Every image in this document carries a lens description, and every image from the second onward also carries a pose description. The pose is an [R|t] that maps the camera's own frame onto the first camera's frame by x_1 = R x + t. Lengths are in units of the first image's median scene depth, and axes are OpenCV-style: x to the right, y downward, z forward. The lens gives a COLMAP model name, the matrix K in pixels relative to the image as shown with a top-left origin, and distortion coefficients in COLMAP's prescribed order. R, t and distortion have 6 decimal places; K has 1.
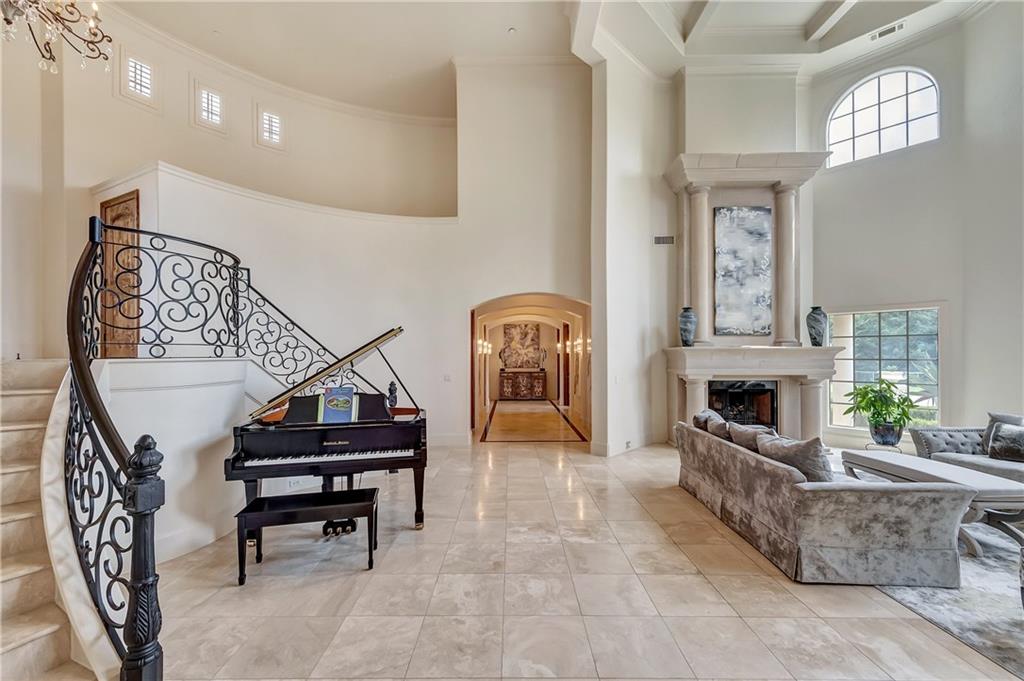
lens RADIAL K [[409.5, 0, 510.1], [0, 409.5, 354.8], [0, 0, 1]] dist [0.002682, 0.000165]
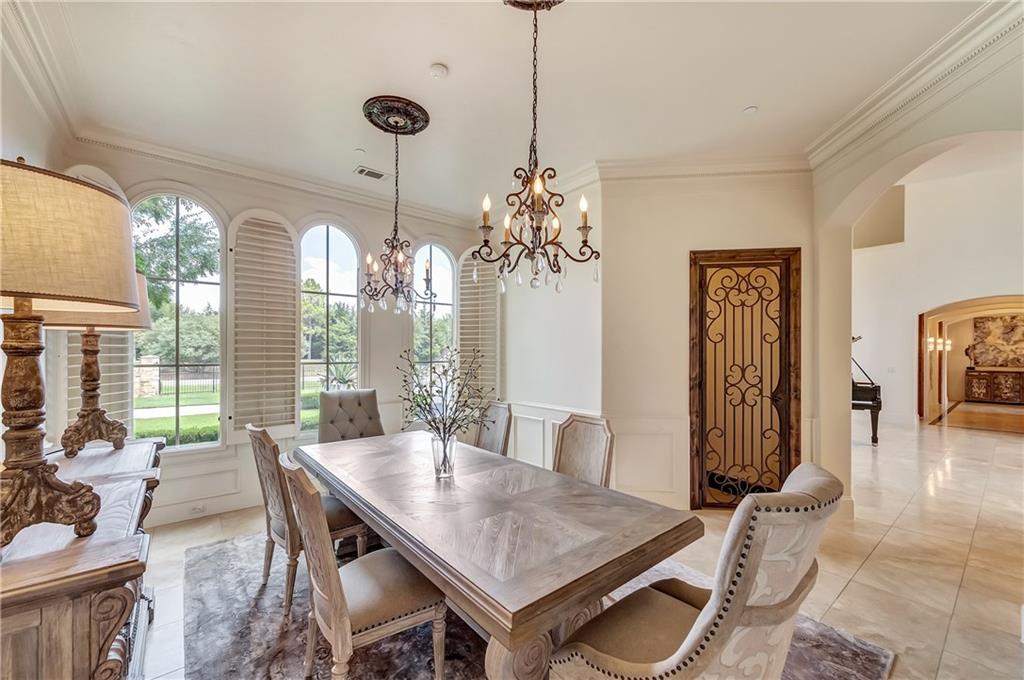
lens RADIAL K [[409.5, 0, 510.1], [0, 409.5, 354.3], [0, 0, 1]] dist [0.002682, 0.000165]
pose [[0.631015, 0.007159, -0.775737, 0.080665], [-0.001210, 0.999965, 0.008244, -0.000620], [0.775769, -0.004263, 0.631002, -0.670220]]
